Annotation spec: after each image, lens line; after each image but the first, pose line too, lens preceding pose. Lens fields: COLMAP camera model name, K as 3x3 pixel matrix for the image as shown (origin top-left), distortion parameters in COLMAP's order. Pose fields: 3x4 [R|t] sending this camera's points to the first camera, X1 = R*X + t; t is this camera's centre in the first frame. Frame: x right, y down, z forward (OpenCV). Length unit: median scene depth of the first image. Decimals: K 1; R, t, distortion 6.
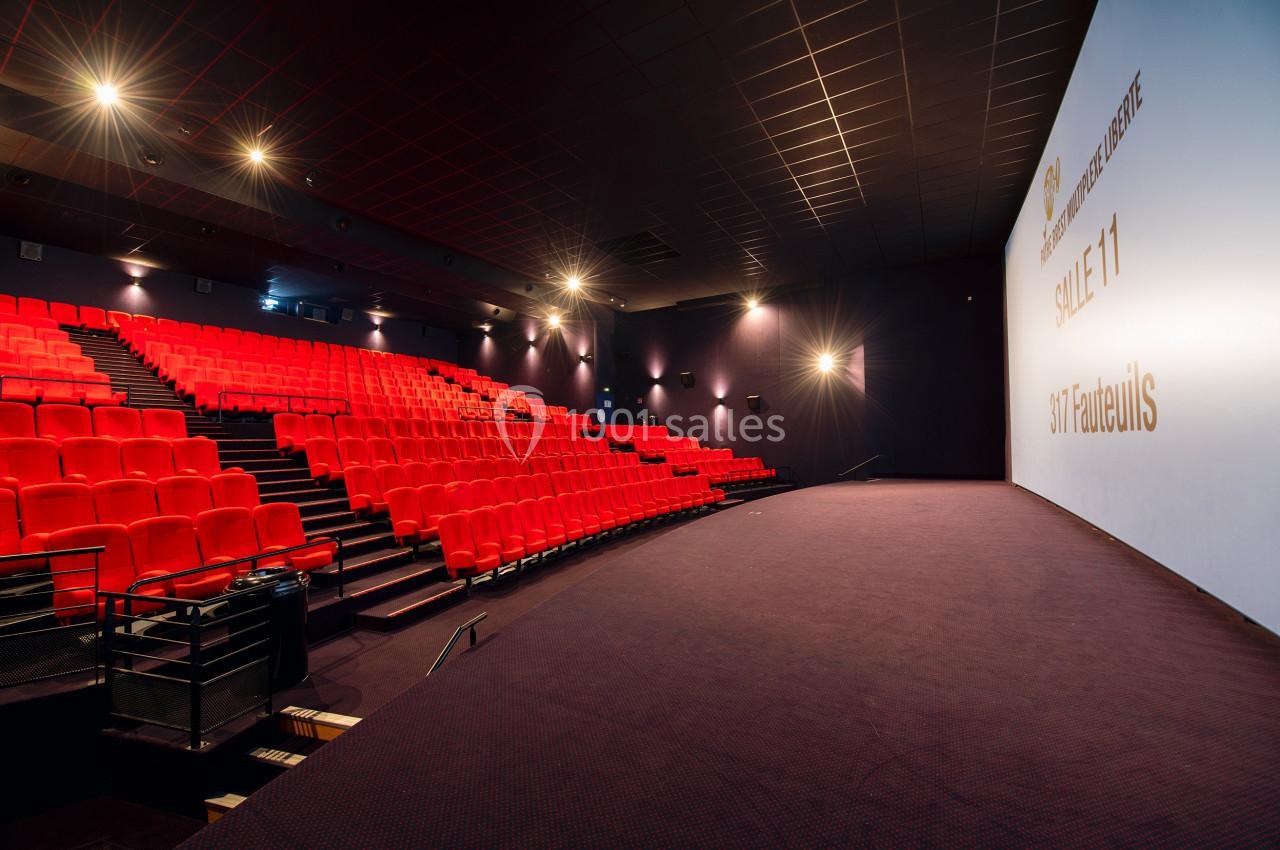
lens RADIAL K [[521.6, 0, 629.3], [0, 521.6, 430.4], [0, 0, 1]] dist [-0.000345, -0.000065]
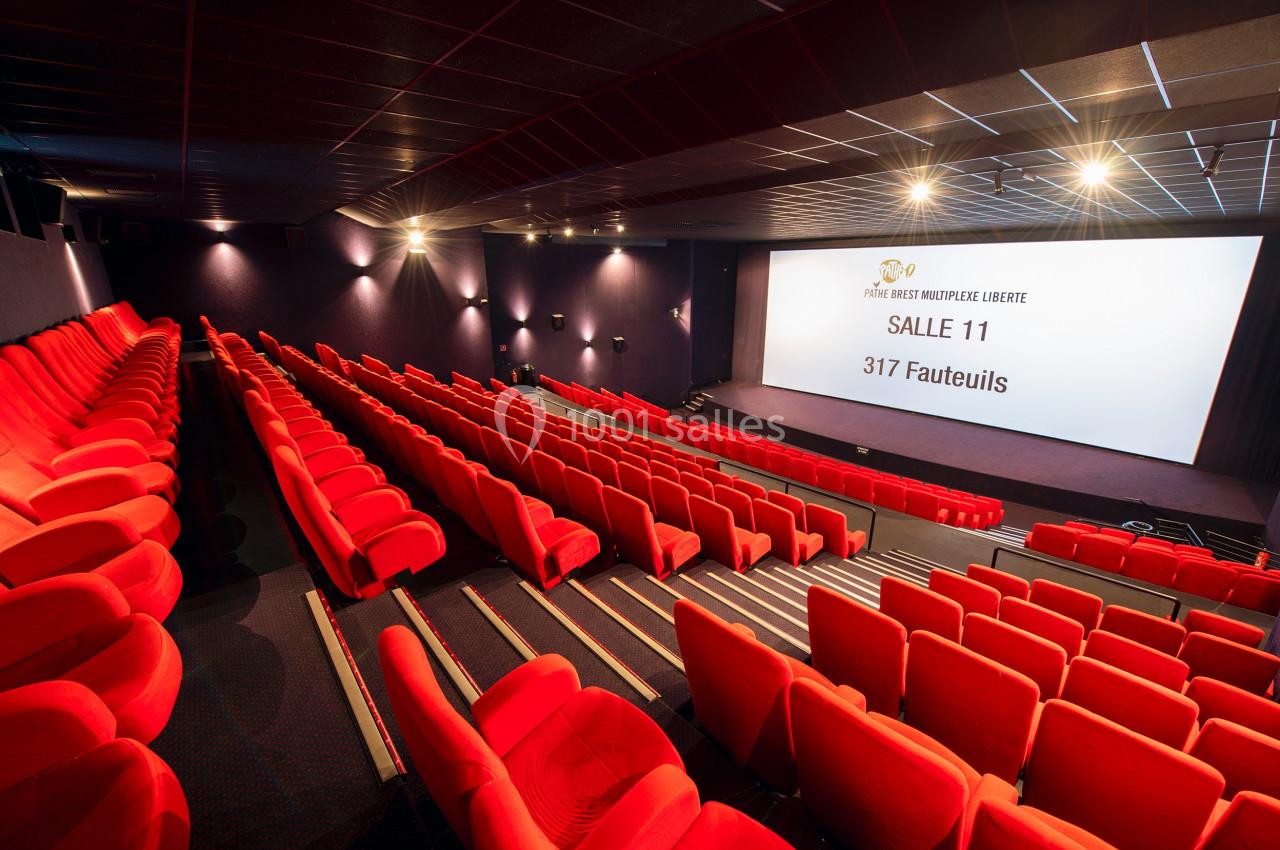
lens RADIAL K [[511.8, 0, 640.0], [0, 511.8, 425.0], [0, 0, 1]] dist [-0.009923, -0.000184]
pose [[0.295324, -0.266947, 0.917346, -0.711925], [-0.010388, 0.959218, 0.282476, -0.175721], [-0.955341, -0.092951, 0.280507, 0.562847]]
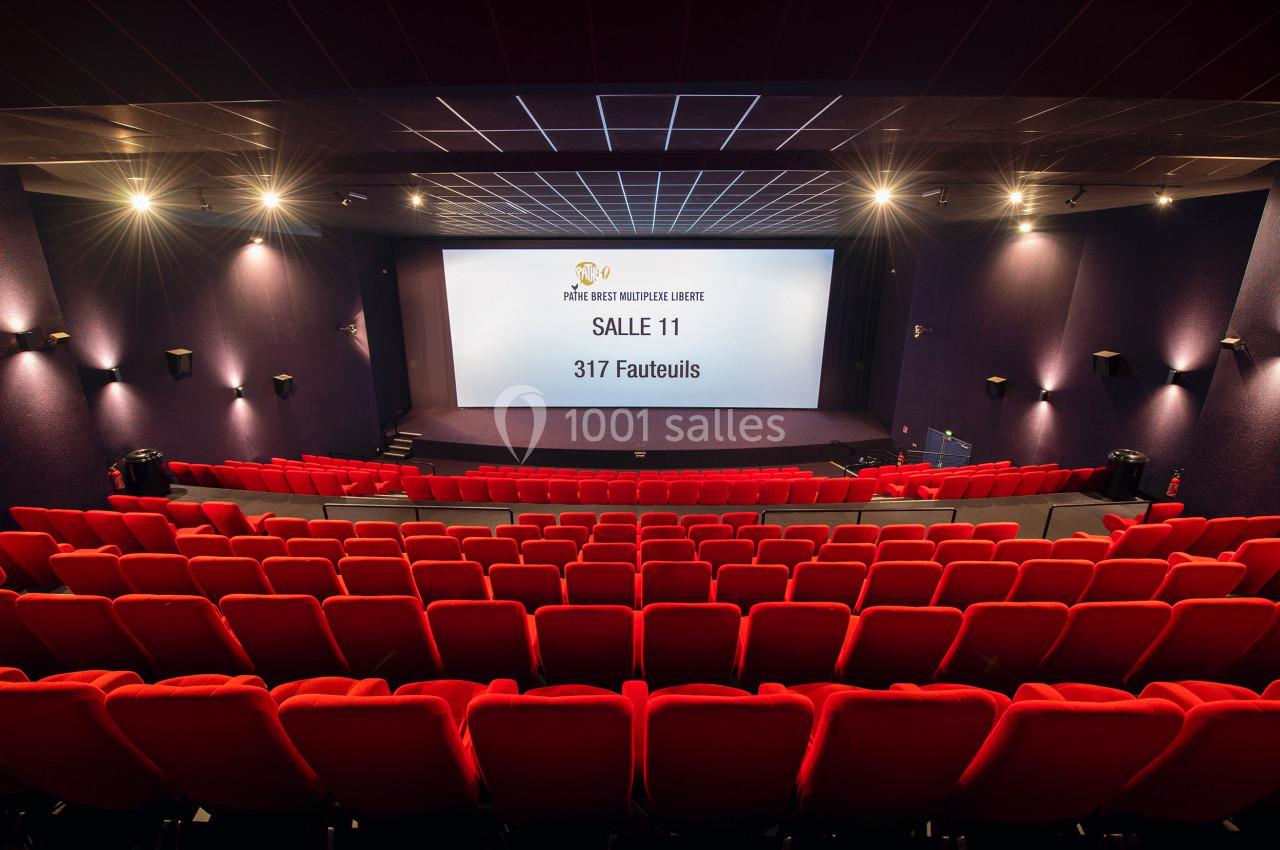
lens RADIAL K [[521.6, 0, 629.3], [0, 521.6, 430.4], [0, 0, 1]] dist [-0.000345, -0.000065]
pose [[-0.500761, -0.240349, 0.831547, -0.547355], [-0.005288, 0.961507, 0.274729, -0.173676], [-0.865570, 0.133176, -0.482756, 0.840057]]
